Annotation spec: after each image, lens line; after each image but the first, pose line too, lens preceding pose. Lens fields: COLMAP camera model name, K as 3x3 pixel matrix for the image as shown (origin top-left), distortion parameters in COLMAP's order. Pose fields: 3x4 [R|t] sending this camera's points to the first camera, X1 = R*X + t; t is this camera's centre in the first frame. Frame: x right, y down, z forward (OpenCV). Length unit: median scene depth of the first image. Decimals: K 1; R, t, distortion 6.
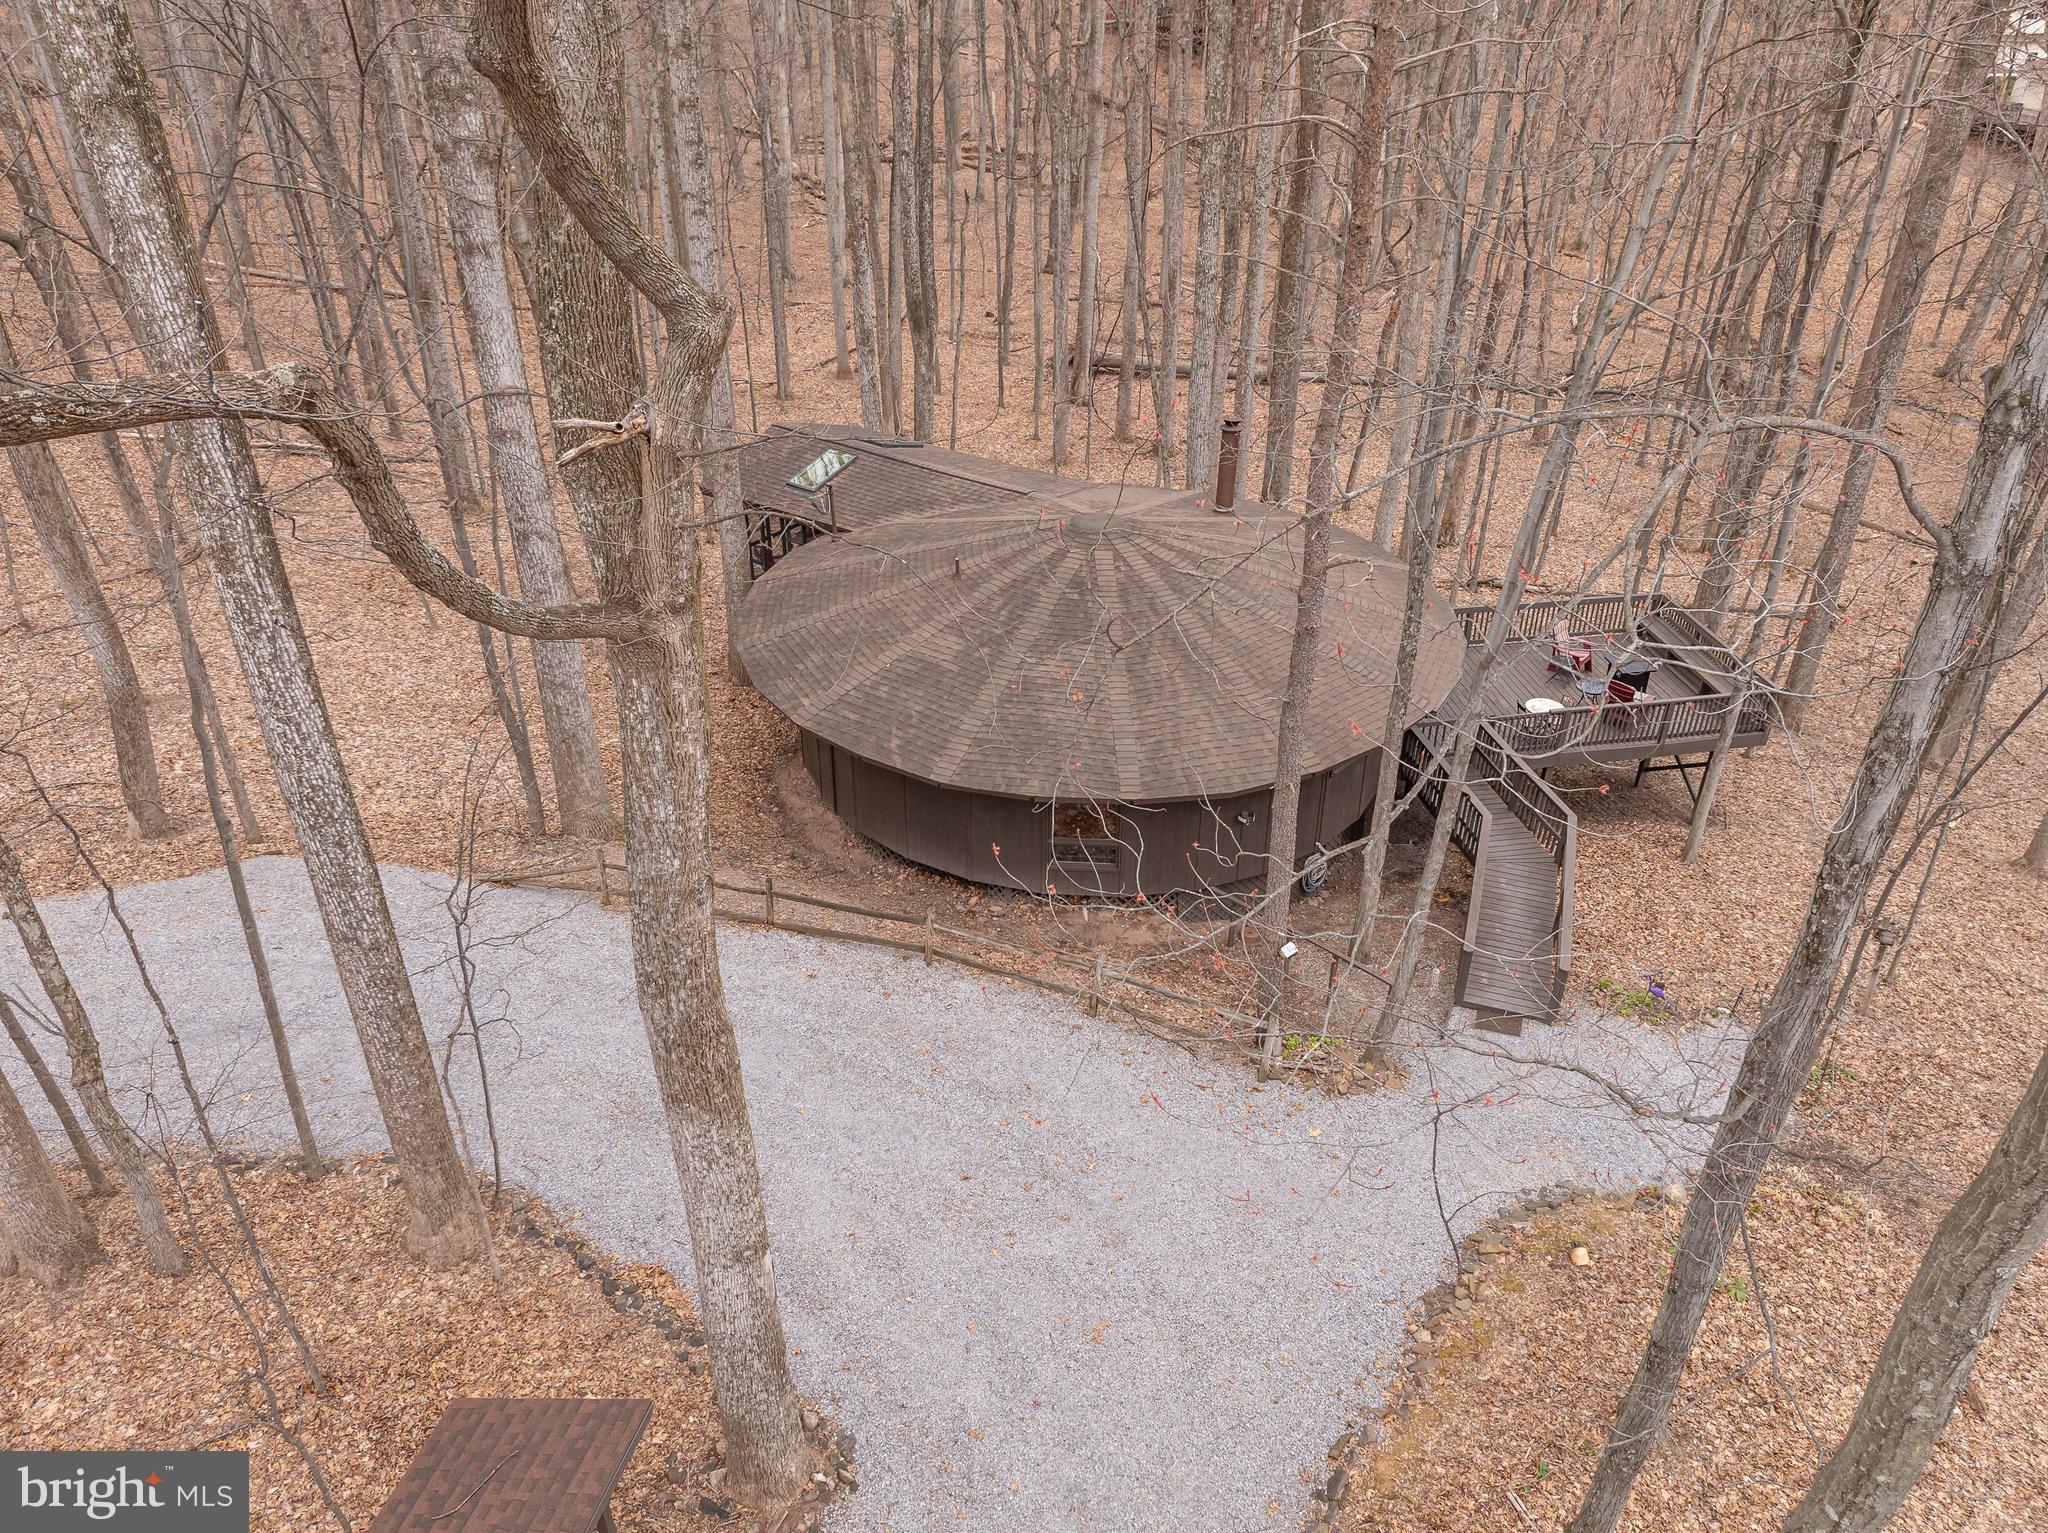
lens RADIAL K [[1441.7, 0, 1023.3], [0, 1441.7, 766.1], [0, 0, 1]] dist [-0.043041, 0.016362]
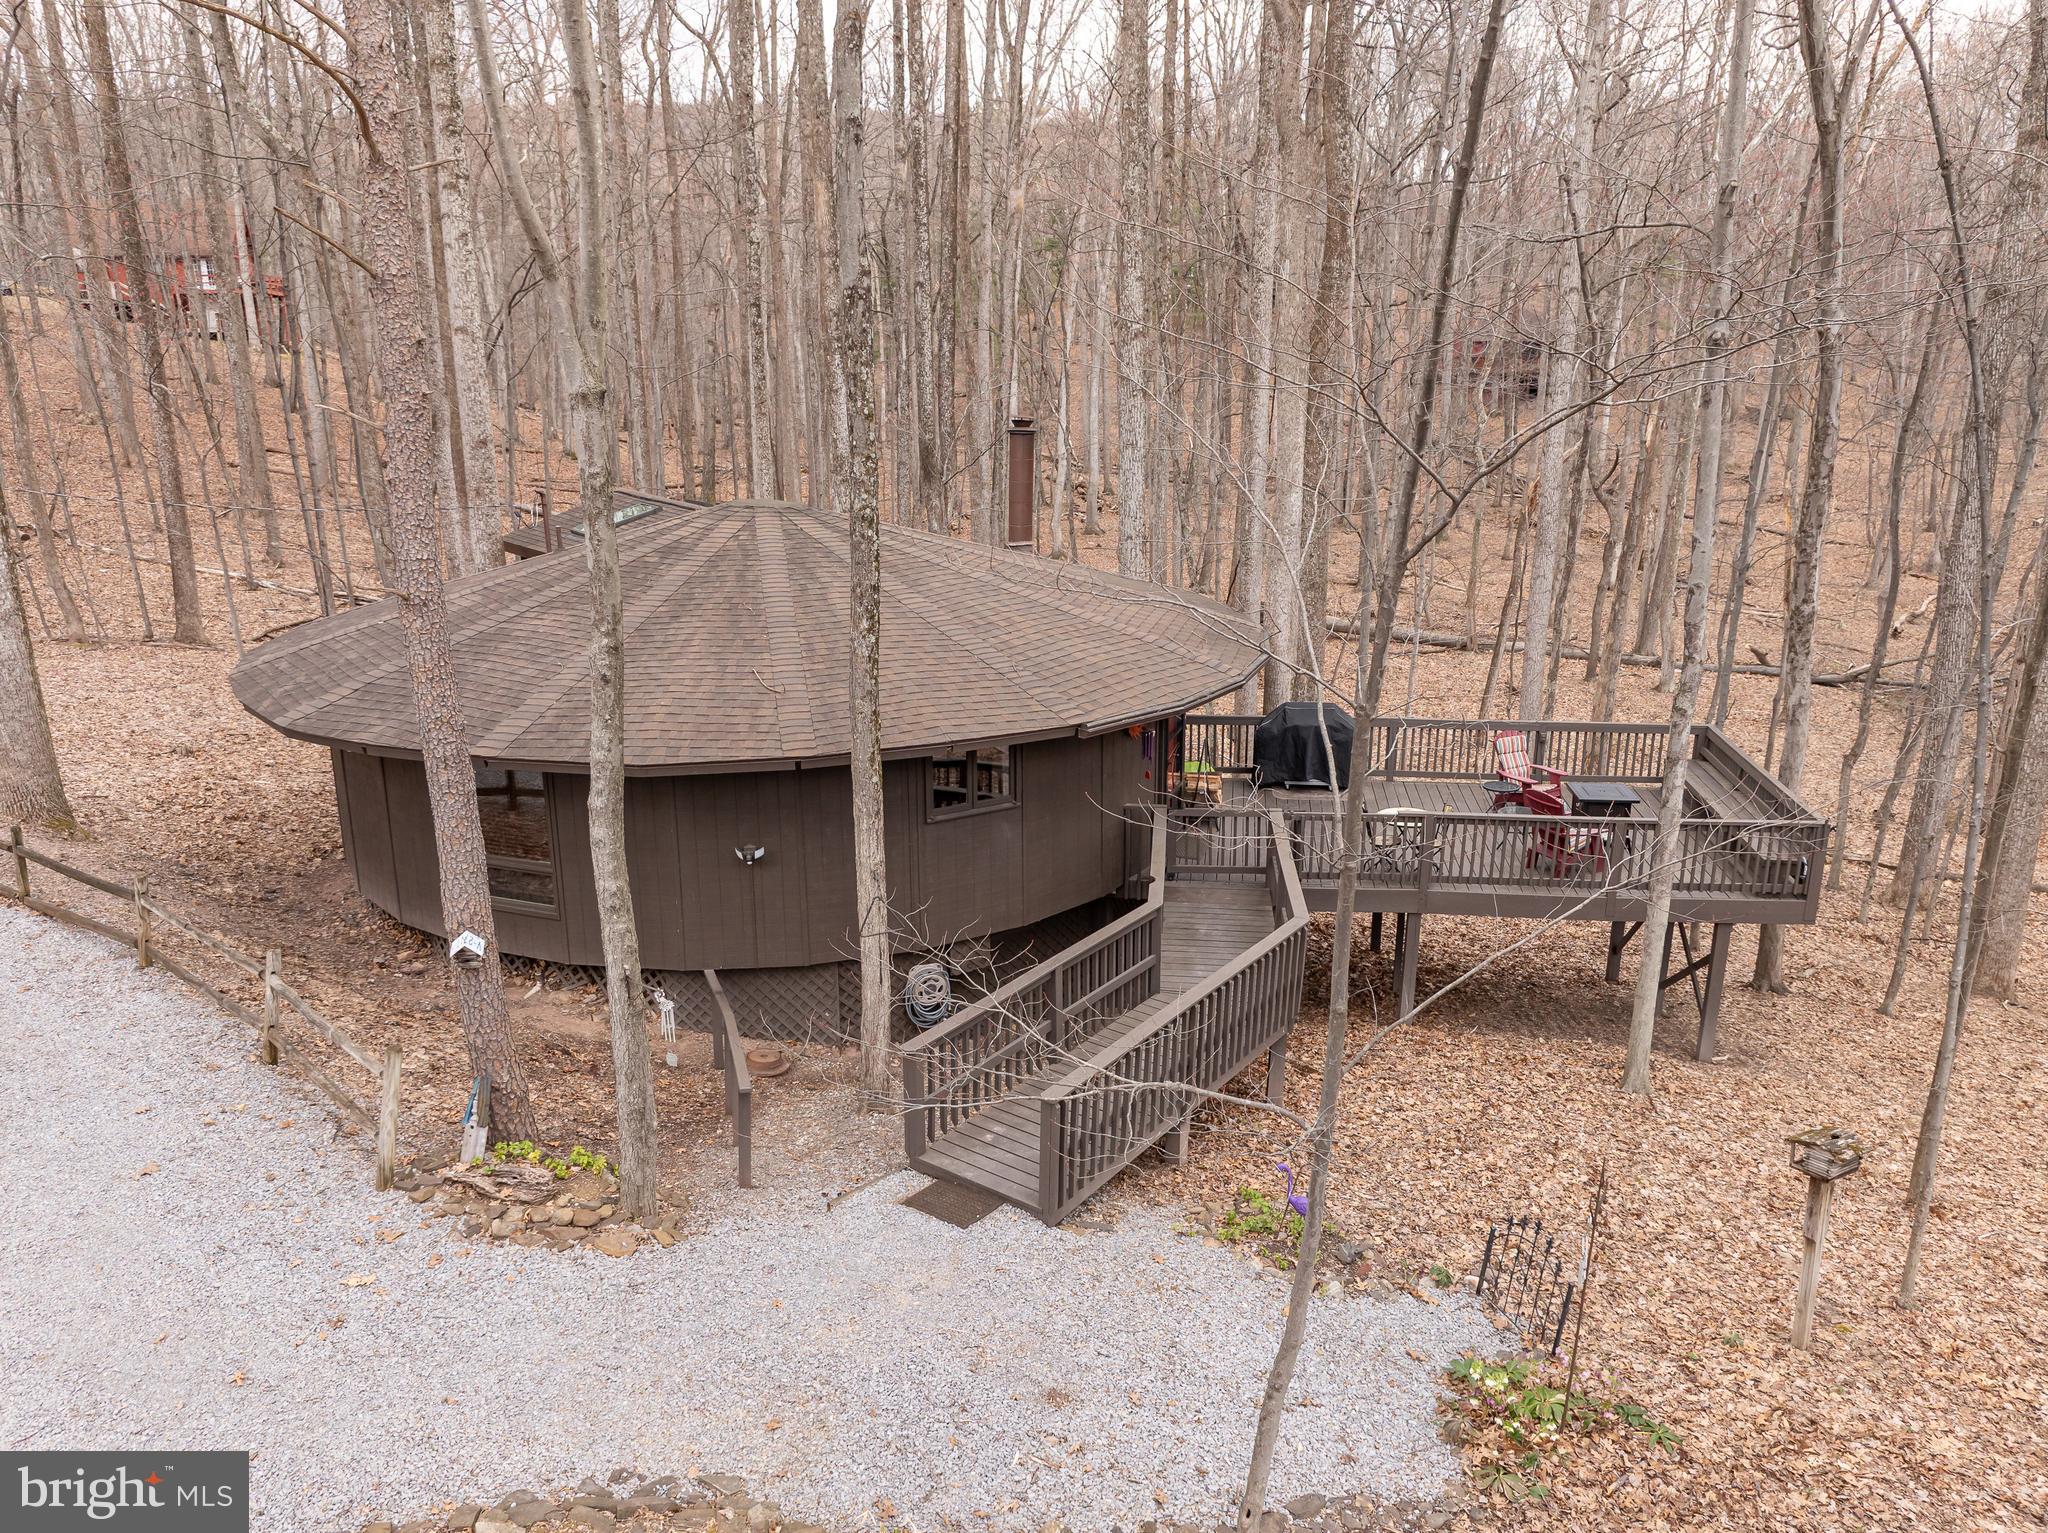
lens RADIAL K [[1441.7, 0, 1020.1], [0, 1441.7, 760.1], [0, 0, 1]] dist [-0.043041, 0.016362]
pose [[0.958632, 0.074469, -0.274733, 0.382793], [-0.145303, 0.957972, -0.247340, 0.118488], [0.244767, 0.277027, 0.929164, 0.379659]]
